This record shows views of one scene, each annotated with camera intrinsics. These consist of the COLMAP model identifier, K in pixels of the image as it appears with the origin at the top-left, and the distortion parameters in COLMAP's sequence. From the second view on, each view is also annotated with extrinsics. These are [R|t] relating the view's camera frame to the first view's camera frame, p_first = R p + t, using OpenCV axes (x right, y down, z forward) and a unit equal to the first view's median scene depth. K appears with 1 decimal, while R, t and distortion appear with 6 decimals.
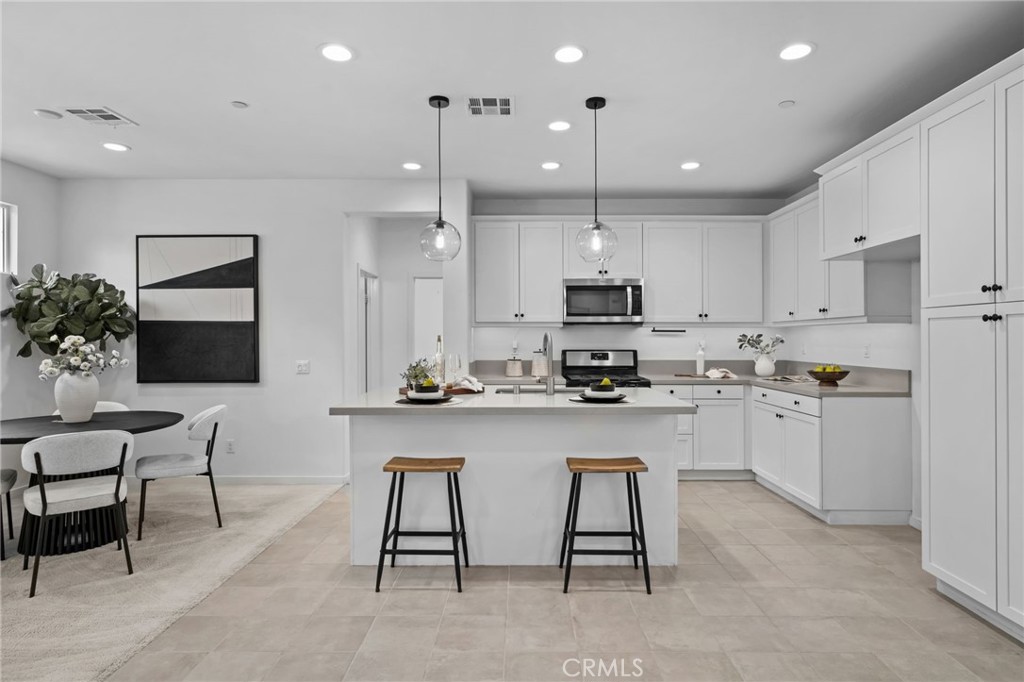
lens RADIAL K [[552.6, 0, 512.0], [0, 552.6, 341.0], [0, 0, 1]] dist [0.002937, 0.001318]
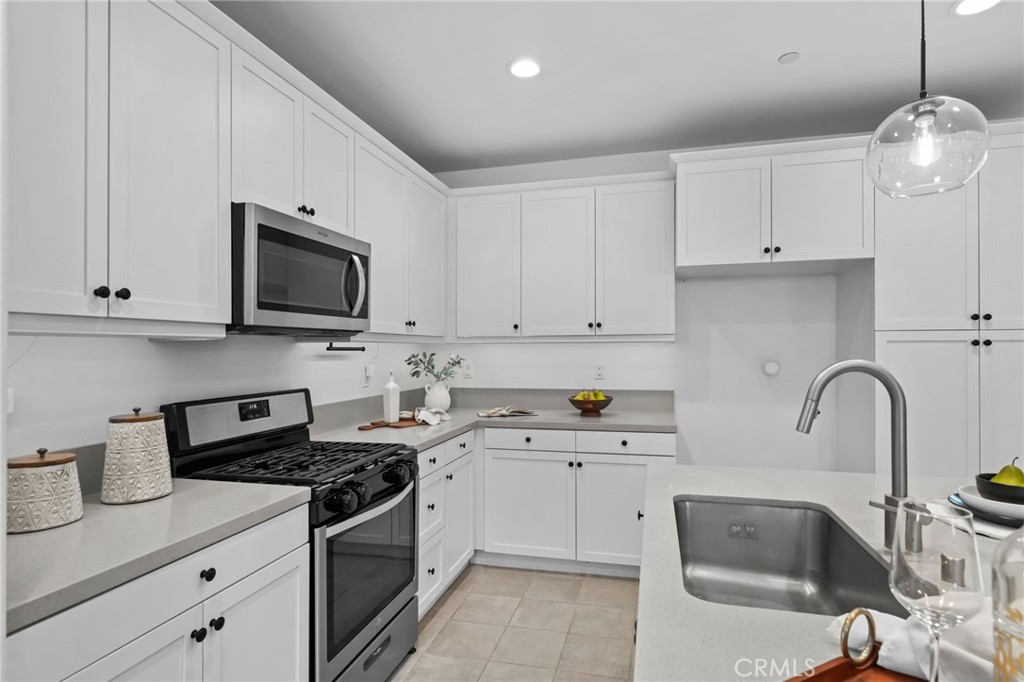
lens RADIAL K [[505.3, 0, 512.0], [0, 505.3, 341.0], [0, 0, 1]] dist [0.001867, 0.000211]
pose [[0.270859, 0.011159, 0.962554, -0.186846], [0.008428, 0.999867, -0.013964, -0.020753], [-0.962582, 0.011895, 0.270729, 0.839542]]
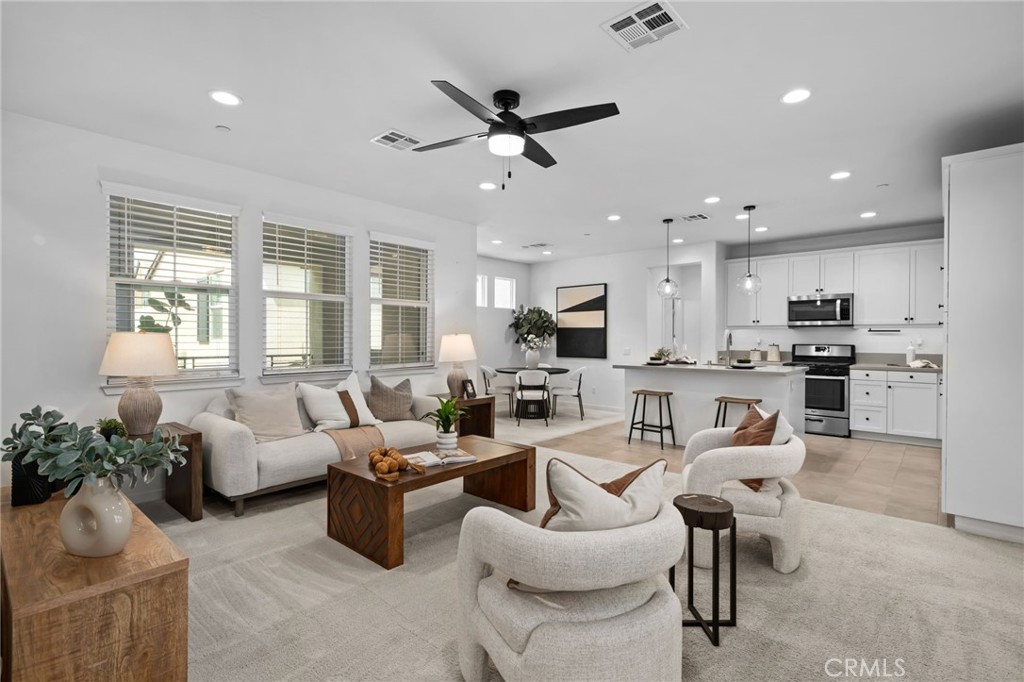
lens RADIAL K [[505.3, 0, 512.0], [0, 505.3, 341.0], [0, 0, 1]] dist [0.001867, 0.000211]
pose [[0.742538, 0.007410, -0.669763, 0.515550], [-0.005920, 0.999972, 0.004500, 0.006889], [0.669778, 0.000623, 0.742561, -0.579189]]
